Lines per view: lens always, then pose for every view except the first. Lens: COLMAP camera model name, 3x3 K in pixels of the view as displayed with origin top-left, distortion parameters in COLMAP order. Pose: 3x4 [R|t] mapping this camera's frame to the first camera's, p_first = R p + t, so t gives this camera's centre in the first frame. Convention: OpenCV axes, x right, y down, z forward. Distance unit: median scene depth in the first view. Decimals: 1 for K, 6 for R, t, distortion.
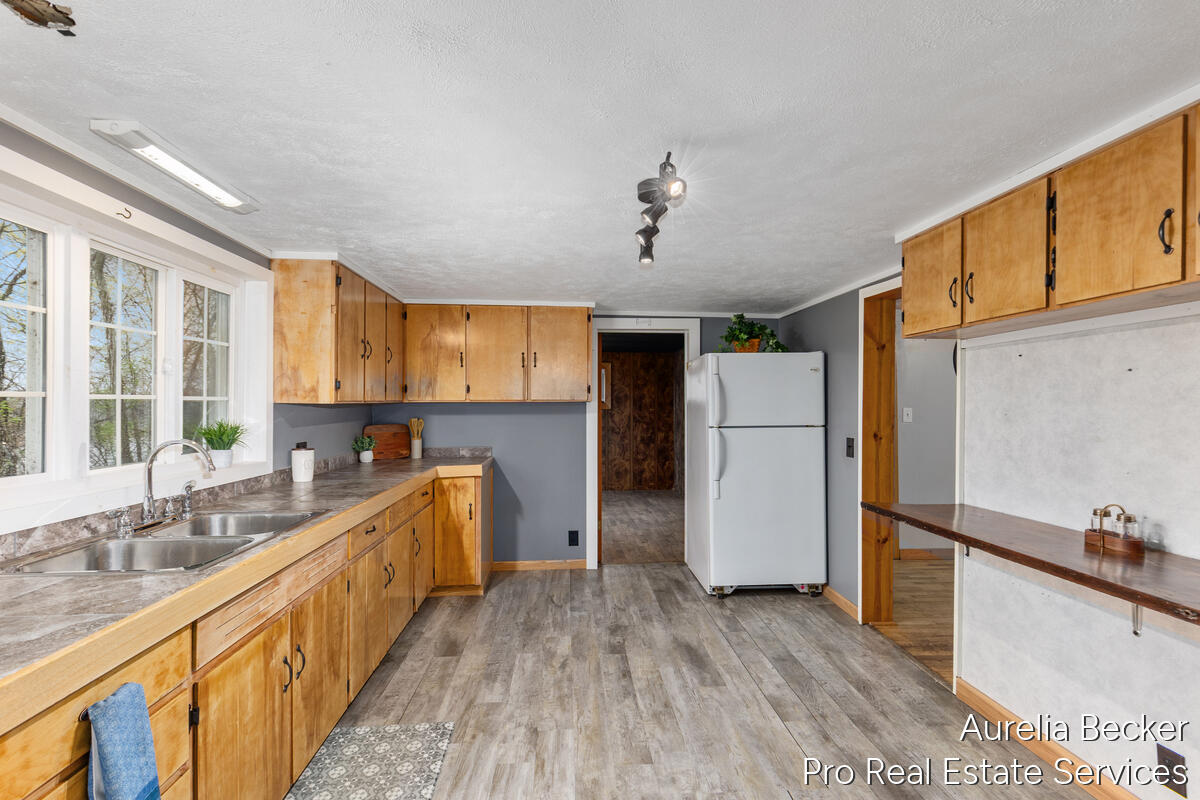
lens RADIAL K [[545.4, 0, 605.8], [0, 545.4, 407.3], [0, 0, 1]] dist [0.003424, -0.000521]
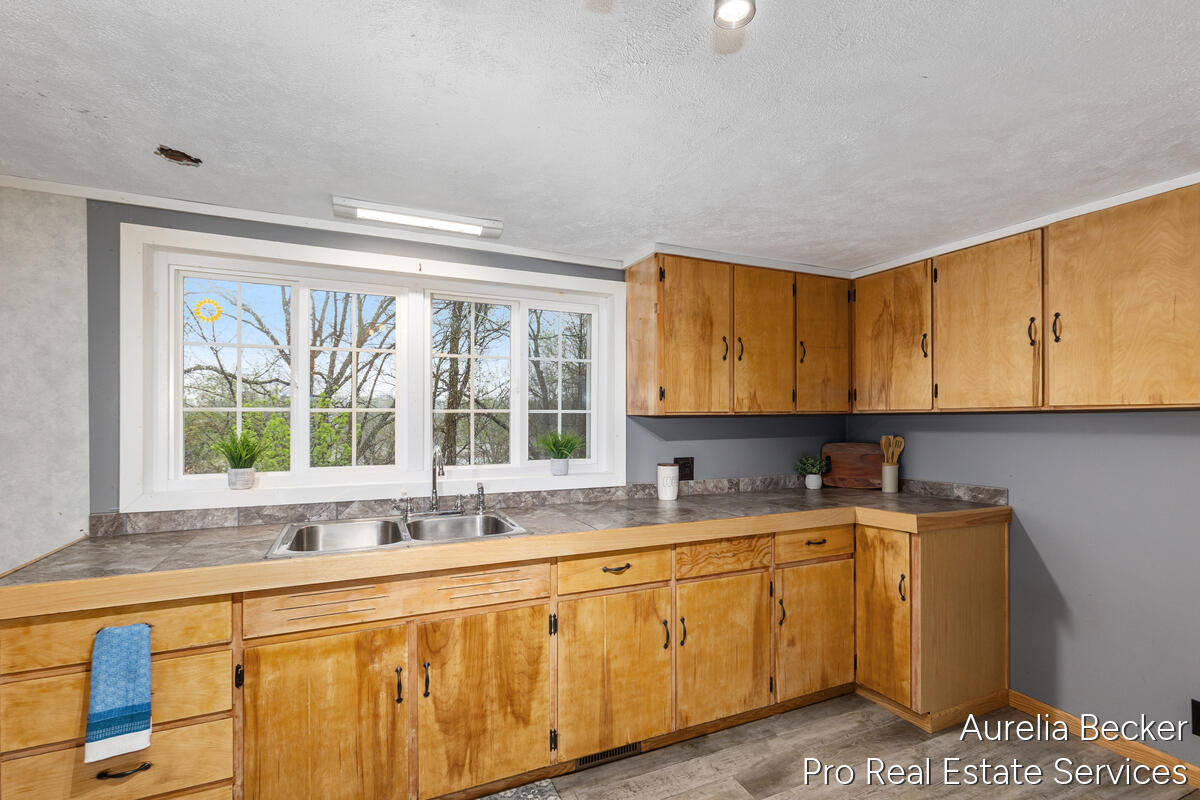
lens RADIAL K [[545.4, 0, 587.1], [0, 545.4, 415.6], [0, 0, 1]] dist [0.003424, -0.000521]
pose [[0.340249, -0.006004, -0.940316, 0.216867], [-0.003357, 0.999965, -0.007600, 0.000737], [0.940329, 0.005742, 0.340218, 0.447559]]
